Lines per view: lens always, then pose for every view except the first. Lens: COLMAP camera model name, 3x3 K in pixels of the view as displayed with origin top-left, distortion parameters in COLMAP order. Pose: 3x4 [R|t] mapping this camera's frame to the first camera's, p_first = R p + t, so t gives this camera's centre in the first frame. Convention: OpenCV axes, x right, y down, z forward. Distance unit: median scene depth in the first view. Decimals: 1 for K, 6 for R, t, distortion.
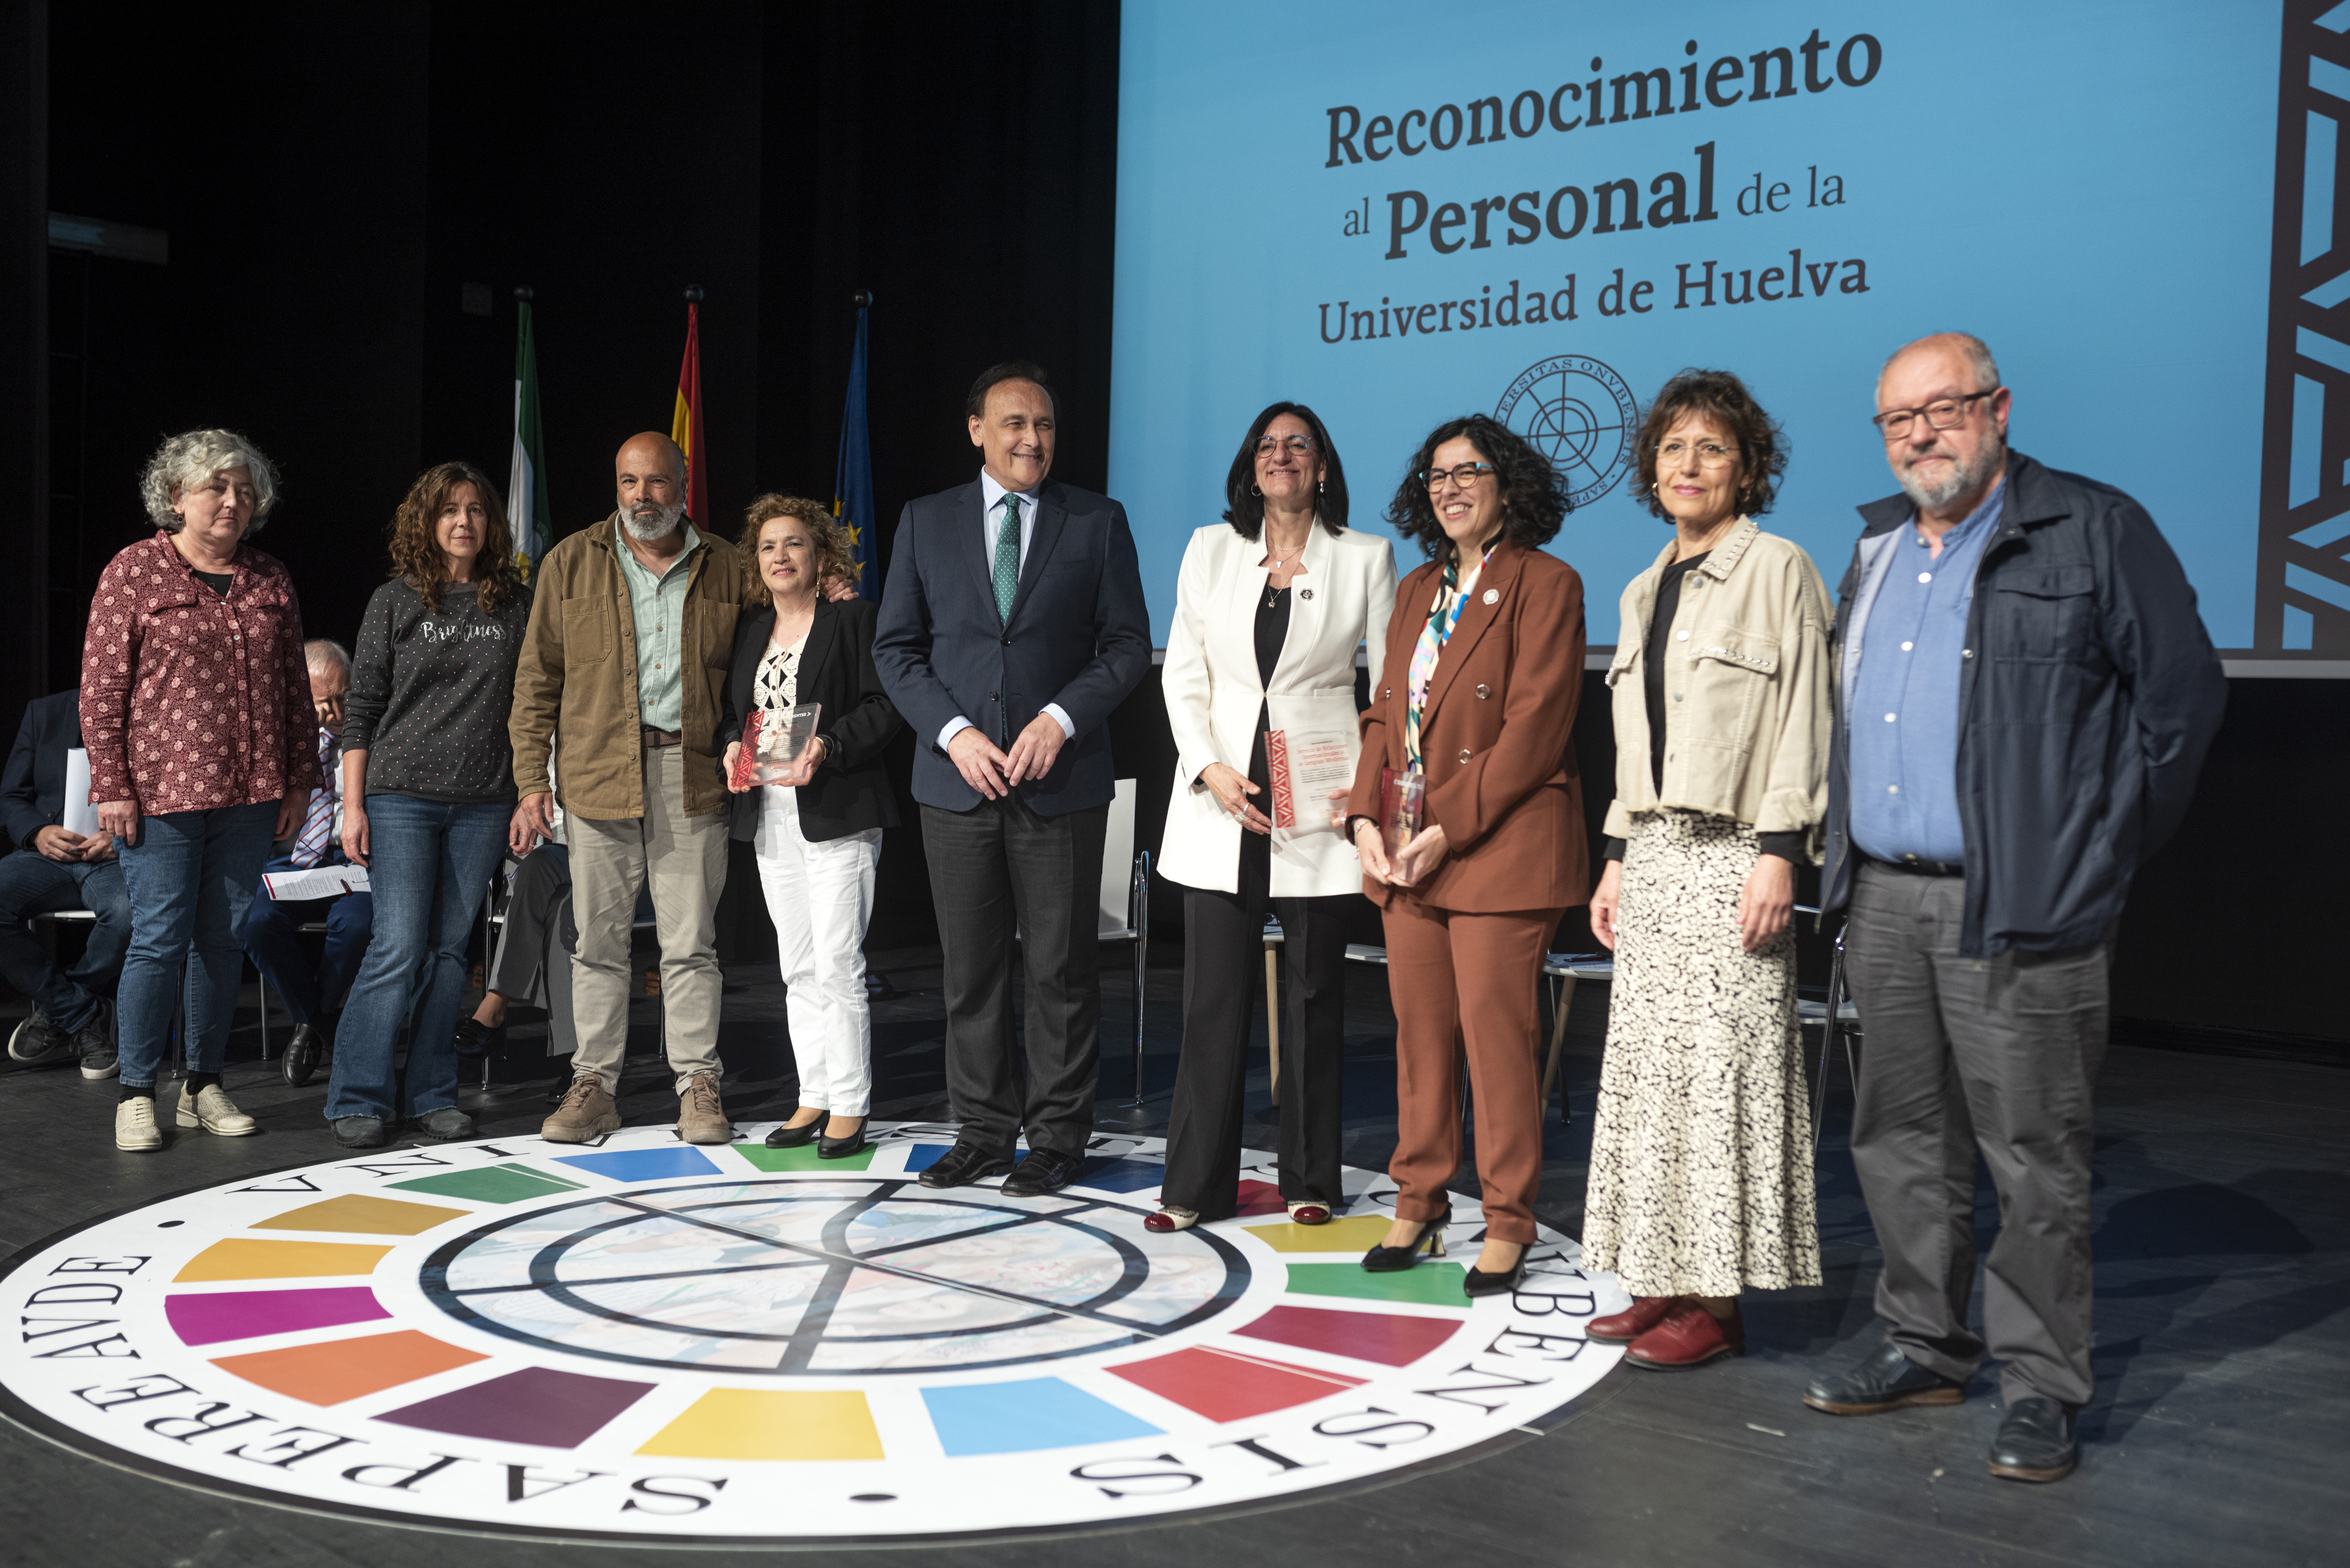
lens RADIAL K [[2412.0, 0, 1113.3], [0, 2412.0, 787.1], [0, 0, 1]] dist [-0.063511, 0.103953]
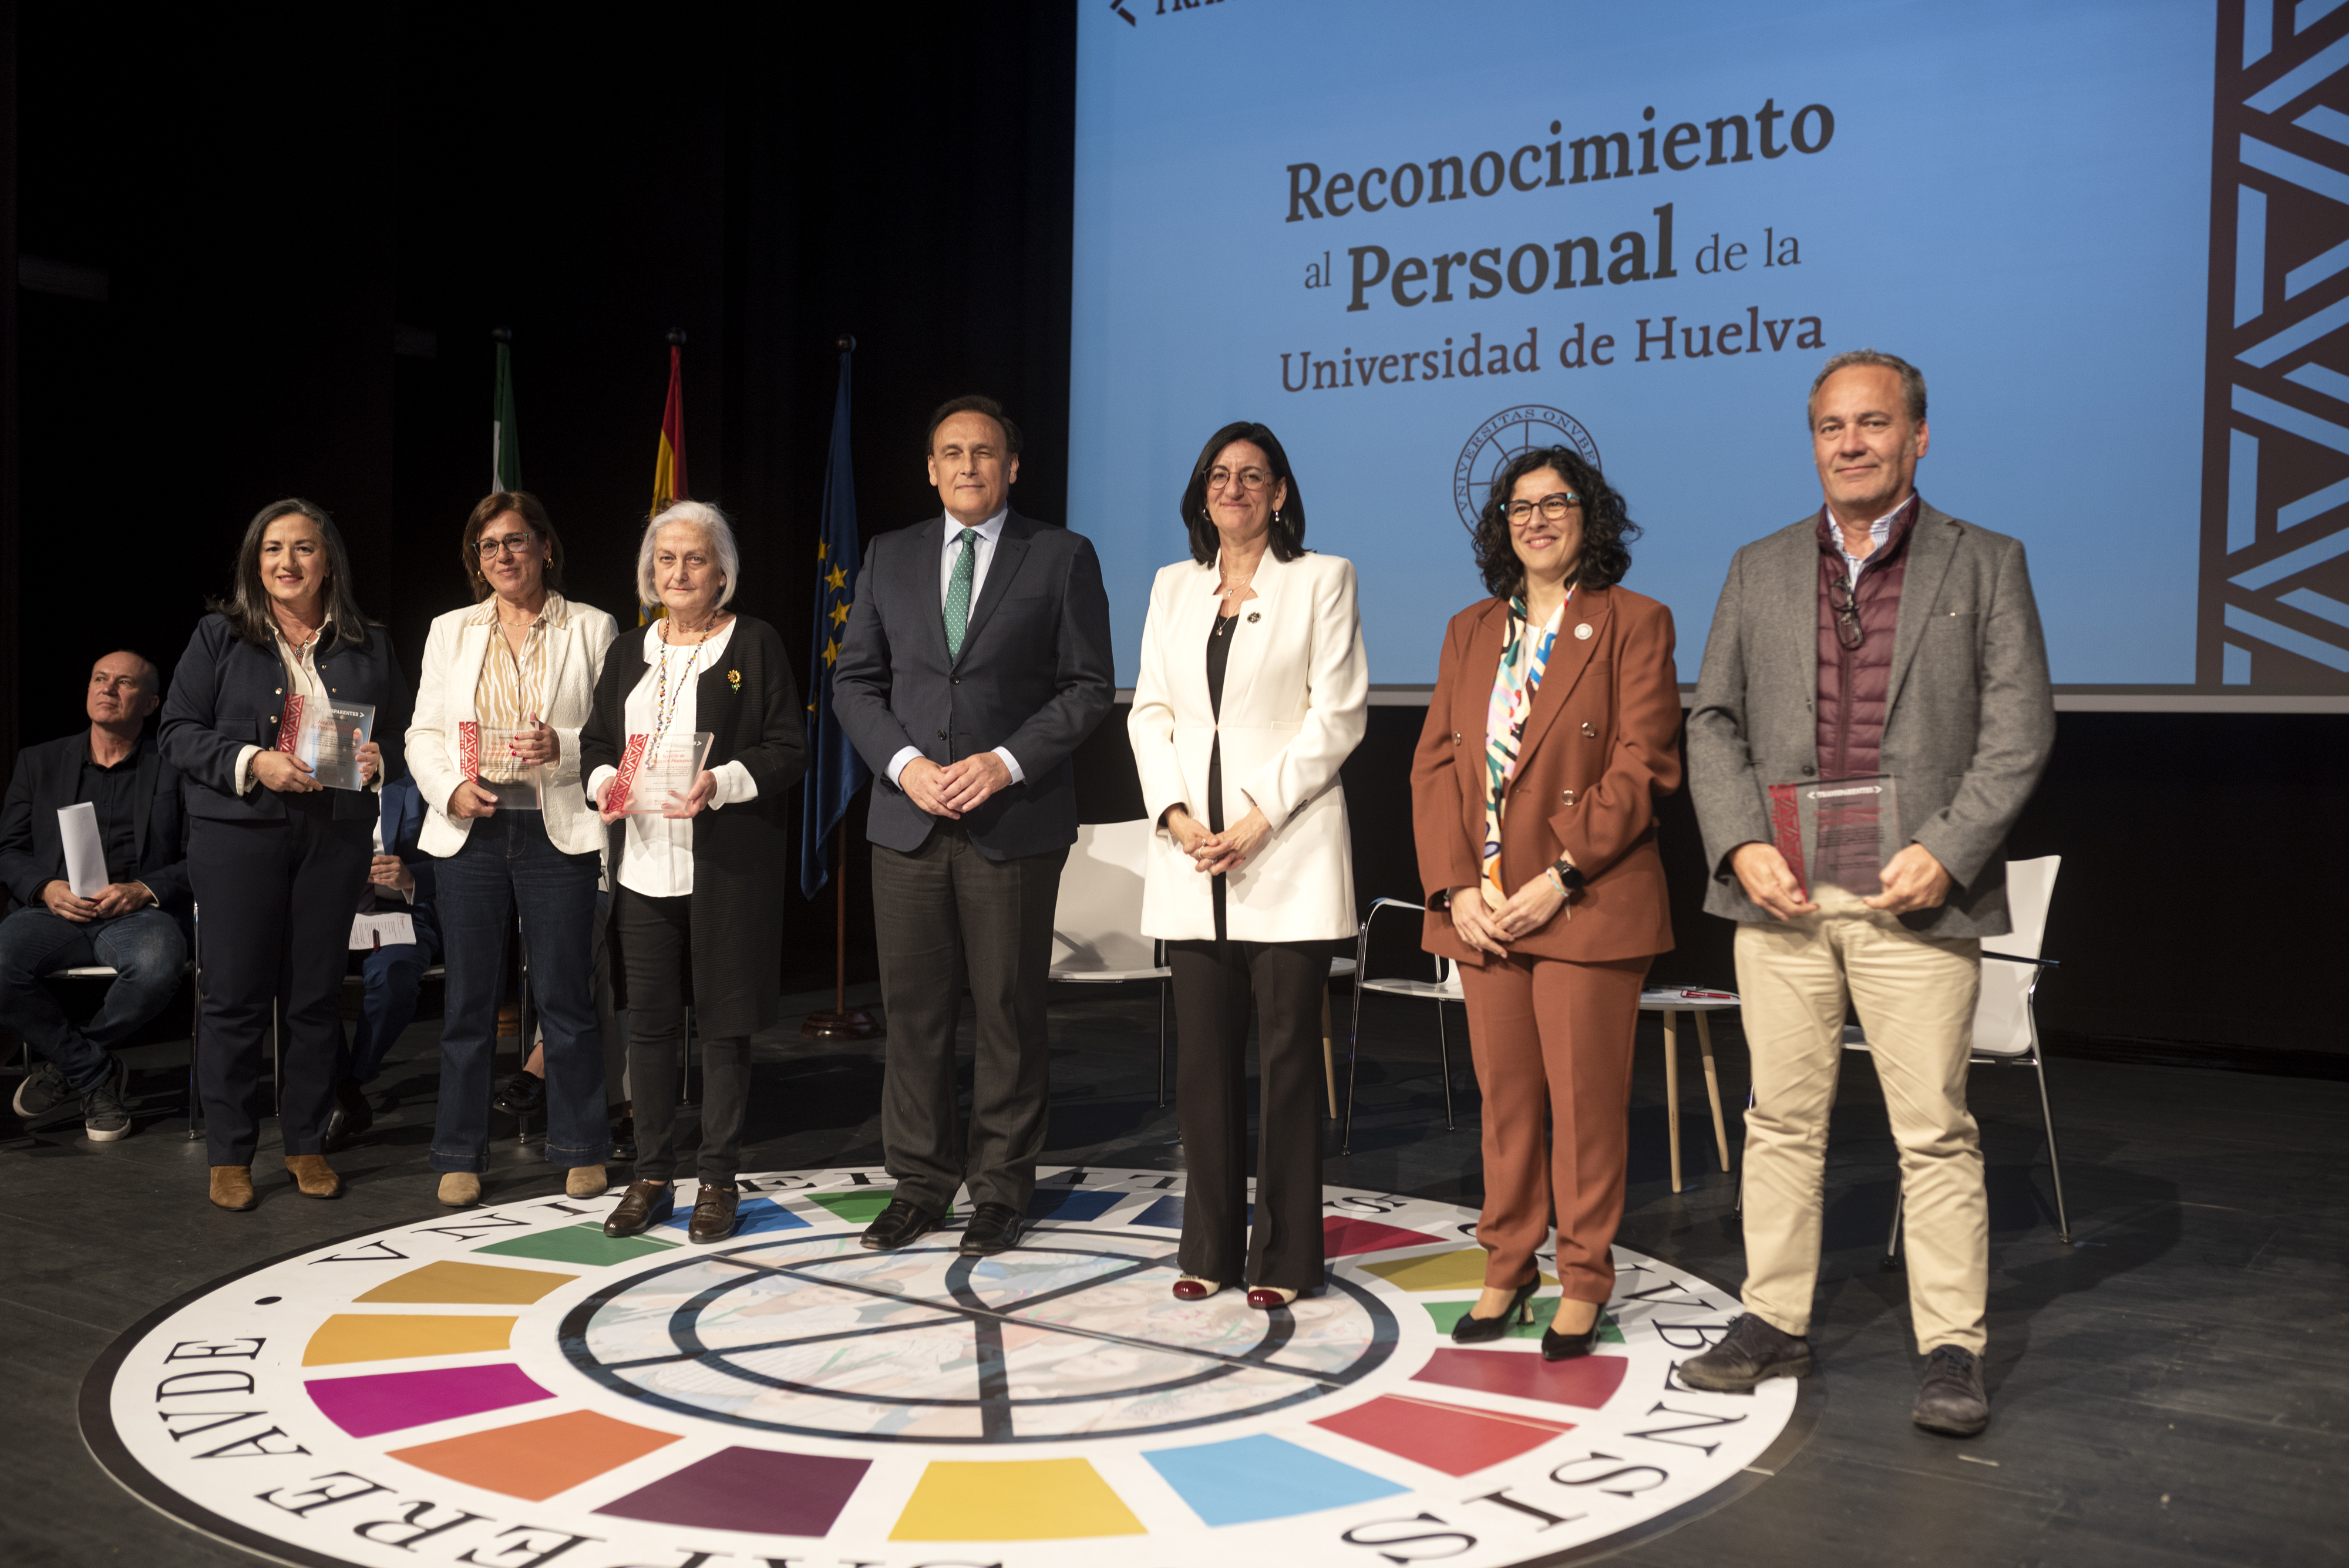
lens RADIAL K [[2299.6, 0, 1174.5], [0, 2299.6, 784.0], [0, 0, 1]] dist [-0.062803, 0.101593]
pose [[0.994012, -0.008951, 0.108902, -0.076512], [0.010376, 0.999868, -0.012525, -0.004735], [-0.108775, 0.013580, 0.993974, 0.031445]]
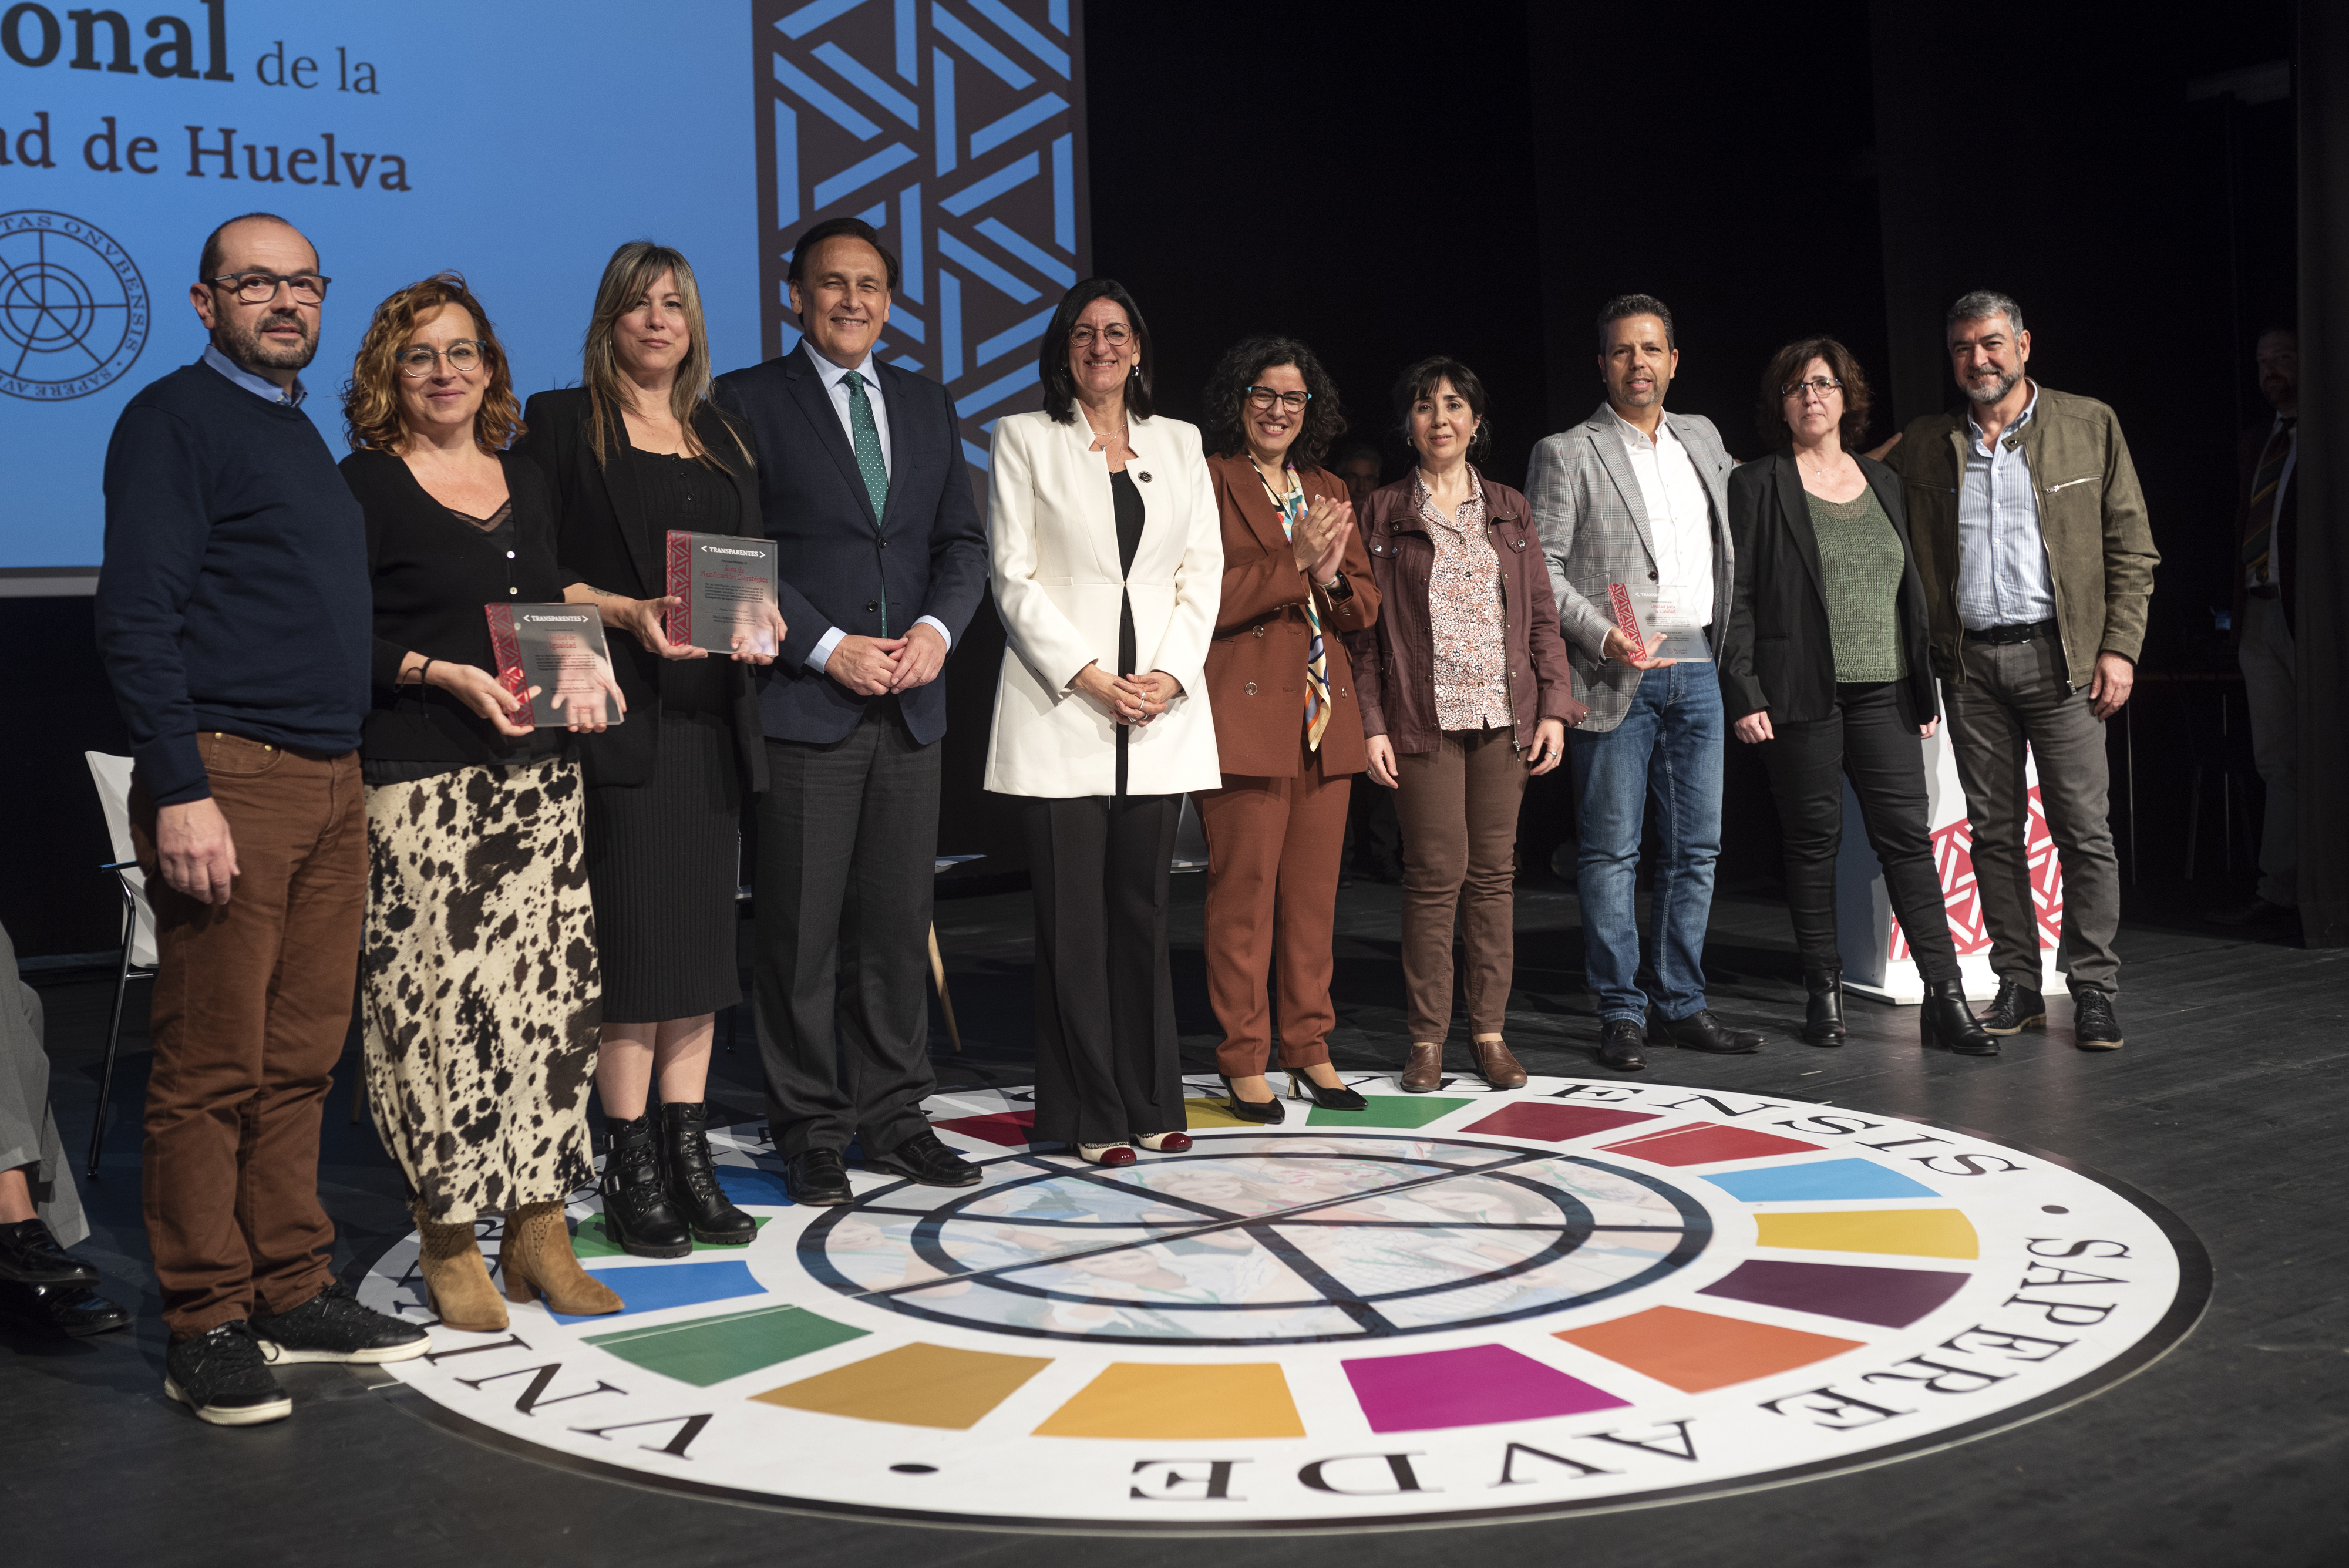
lens RADIAL K [[2542.5, 0, 1172.9], [0, 2542.5, 658.7], [0, 0, 1]] dist [-0.058172, 0.050896]
pose [[0.230753, -0.044970, 0.971973, -0.574096], [0.075774, 0.996728, 0.028126, -0.024662], [-0.970058, 0.067160, 0.233405, 0.456418]]
